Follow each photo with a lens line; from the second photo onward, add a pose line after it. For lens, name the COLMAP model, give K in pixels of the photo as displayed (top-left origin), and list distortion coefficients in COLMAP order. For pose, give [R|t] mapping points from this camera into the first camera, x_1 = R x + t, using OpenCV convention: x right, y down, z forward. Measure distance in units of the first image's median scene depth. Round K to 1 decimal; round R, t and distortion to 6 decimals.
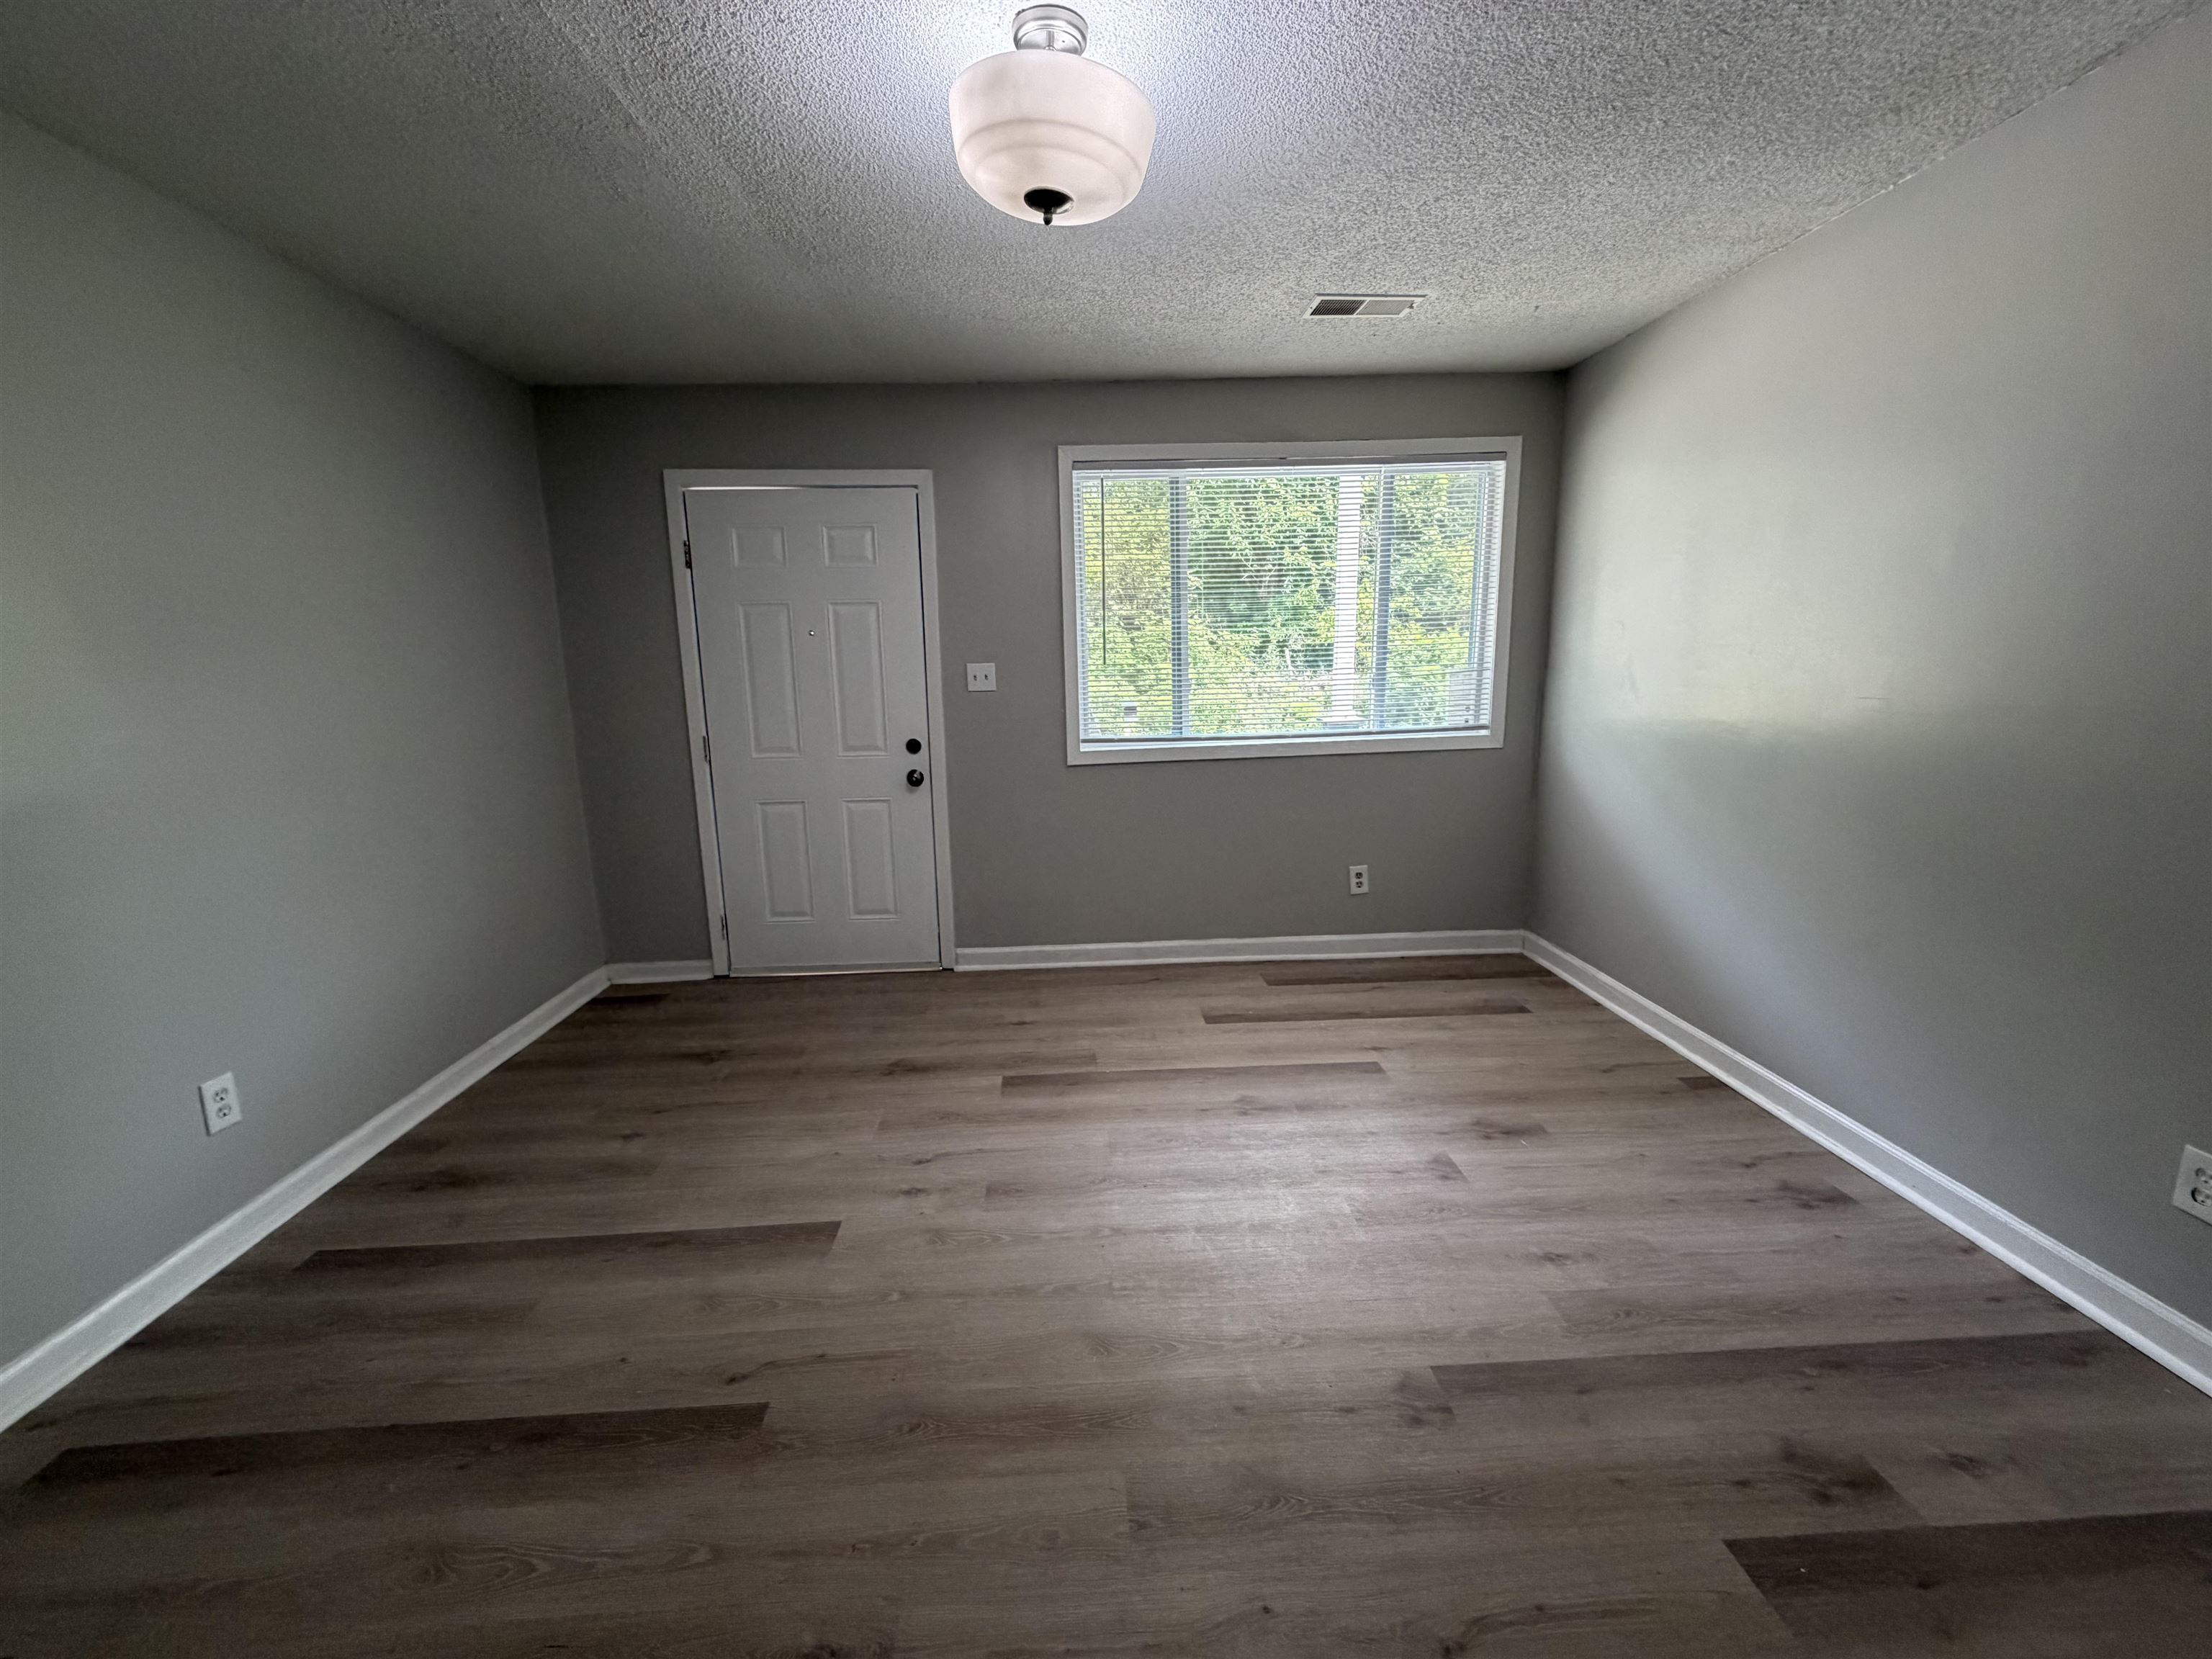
lens RADIAL K [[887.8, 0, 1102.3], [0, 887.8, 830.1], [0, 0, 1]] dist [0.000033, 0.000542]
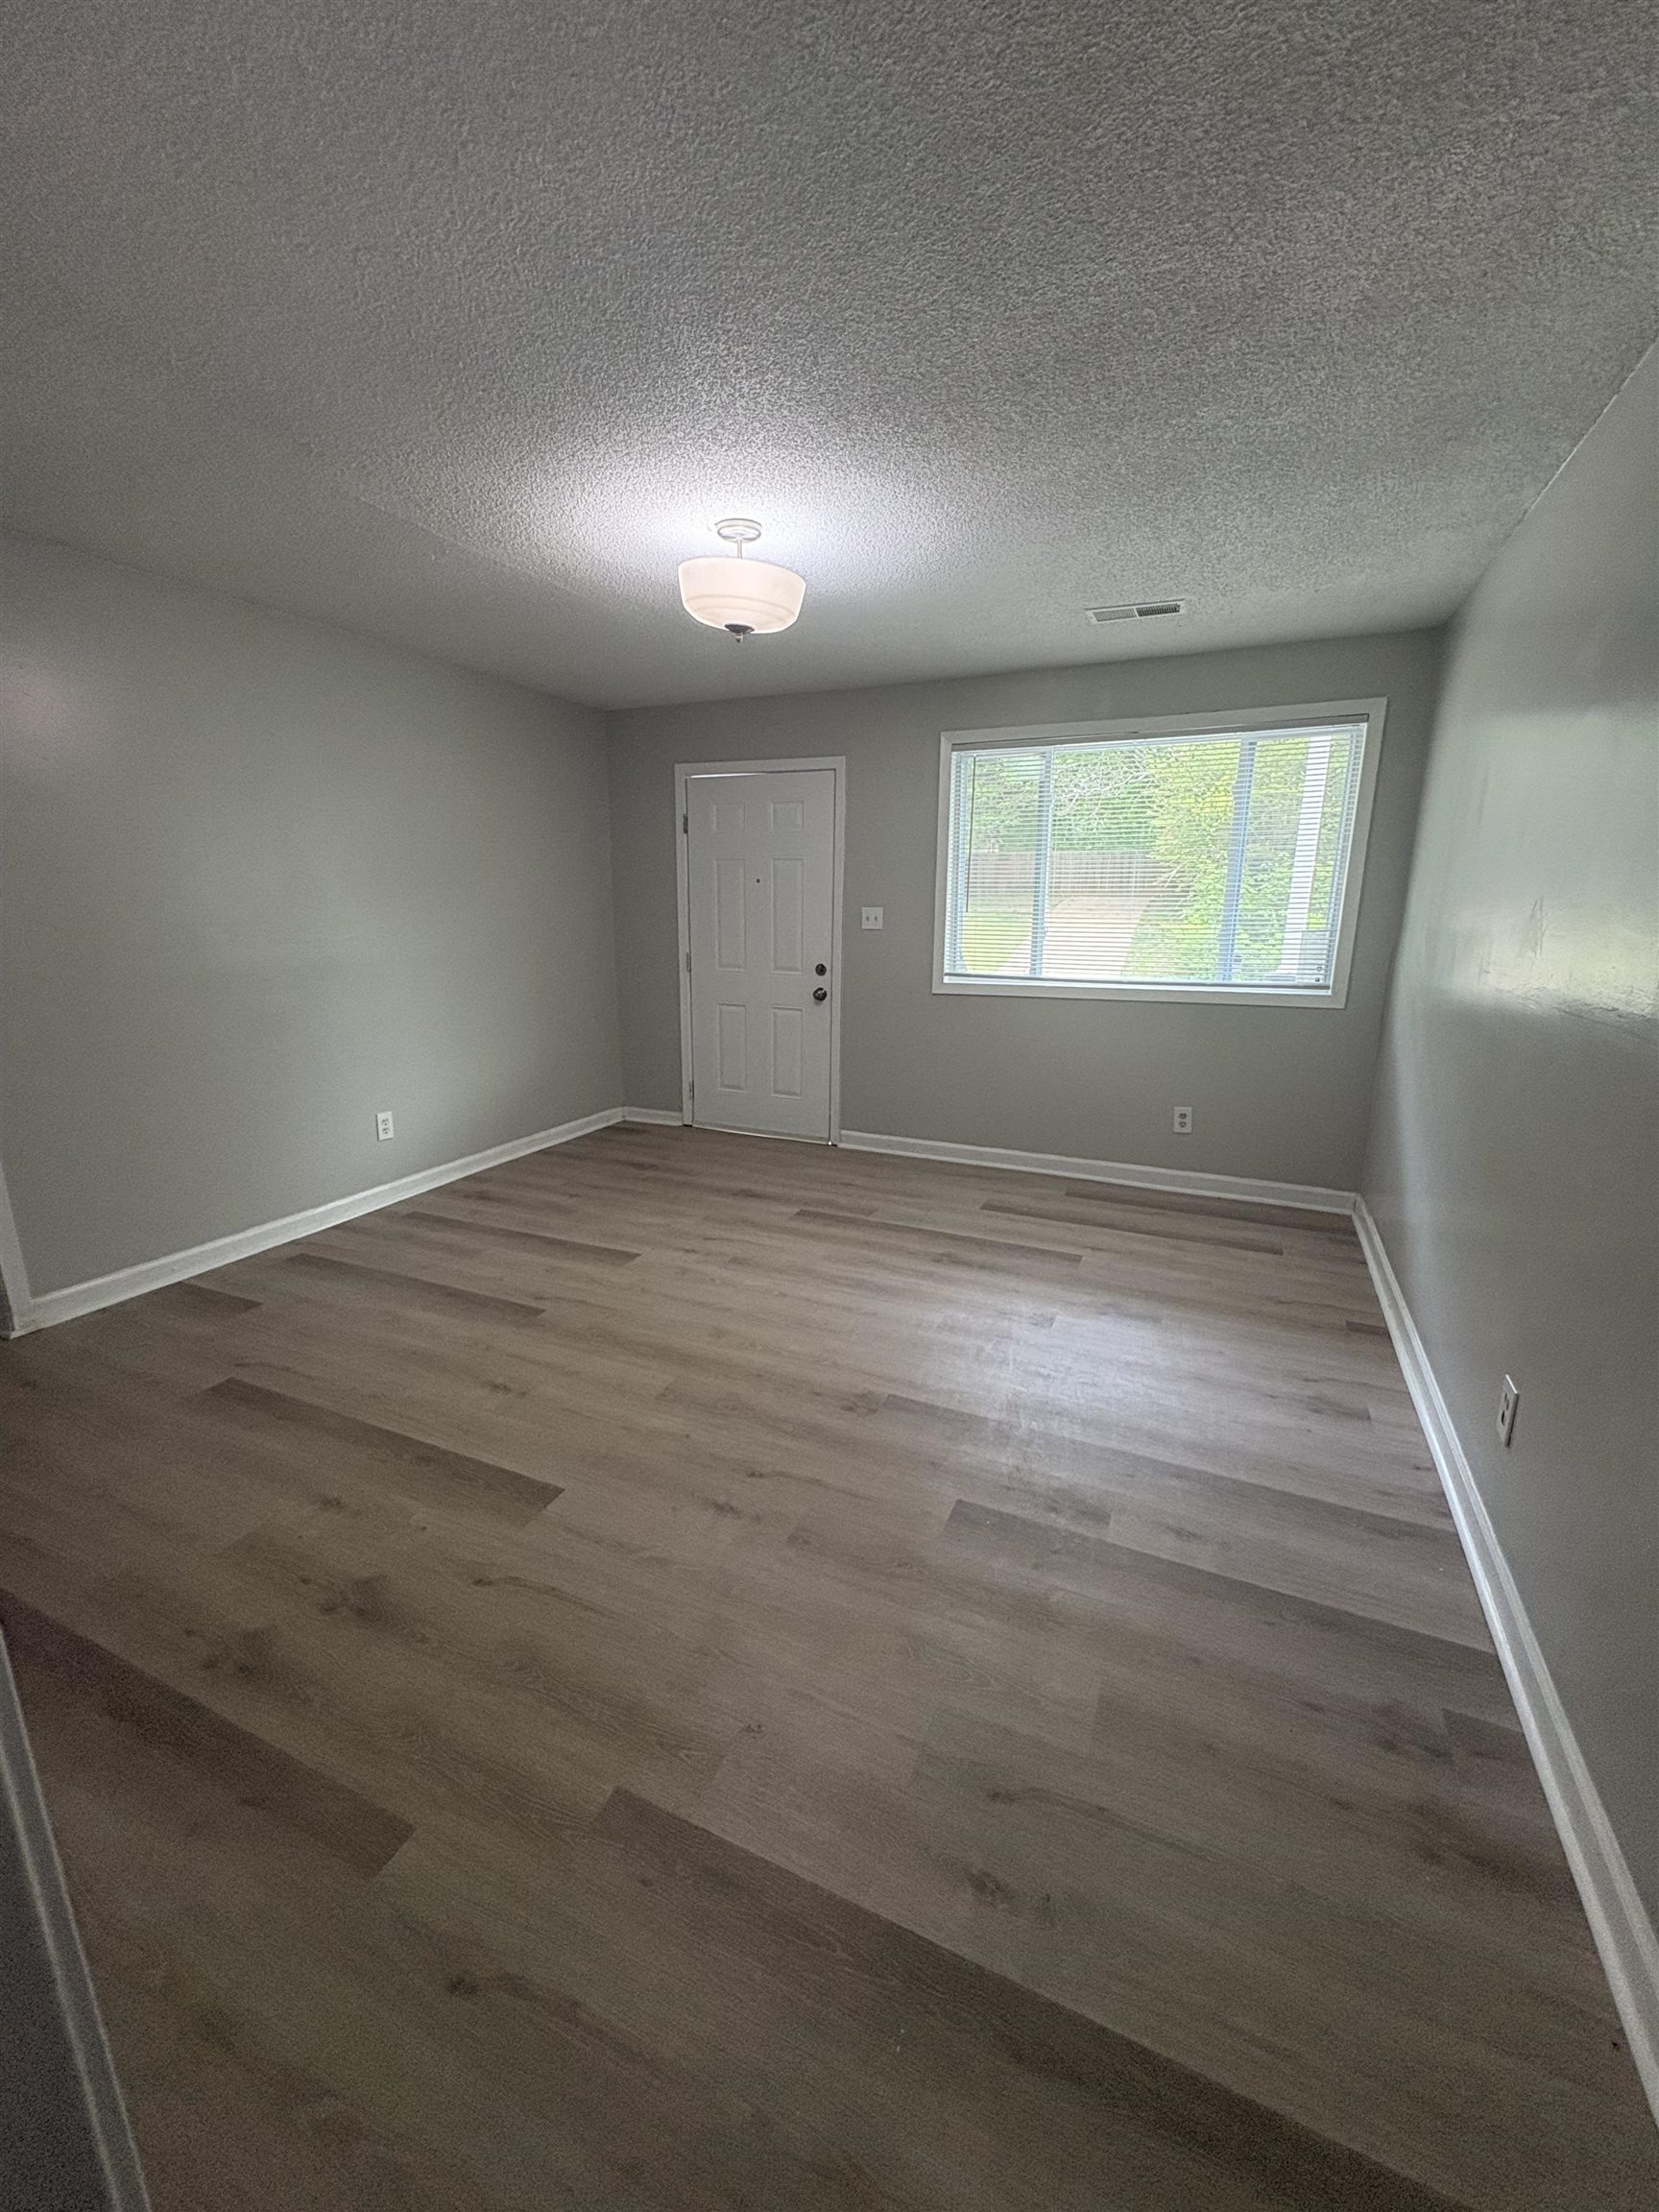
lens RADIAL K [[885.9, 0, 823.8], [0, 885.9, 1107.0], [0, 0, 1]] dist [0.001790, -0.000079]
pose [[0.891861, 0.130705, -0.433012, 0.405010], [-0.111369, 0.991321, 0.069848, 0.014818], [0.438384, -0.014070, 0.898678, -0.183799]]
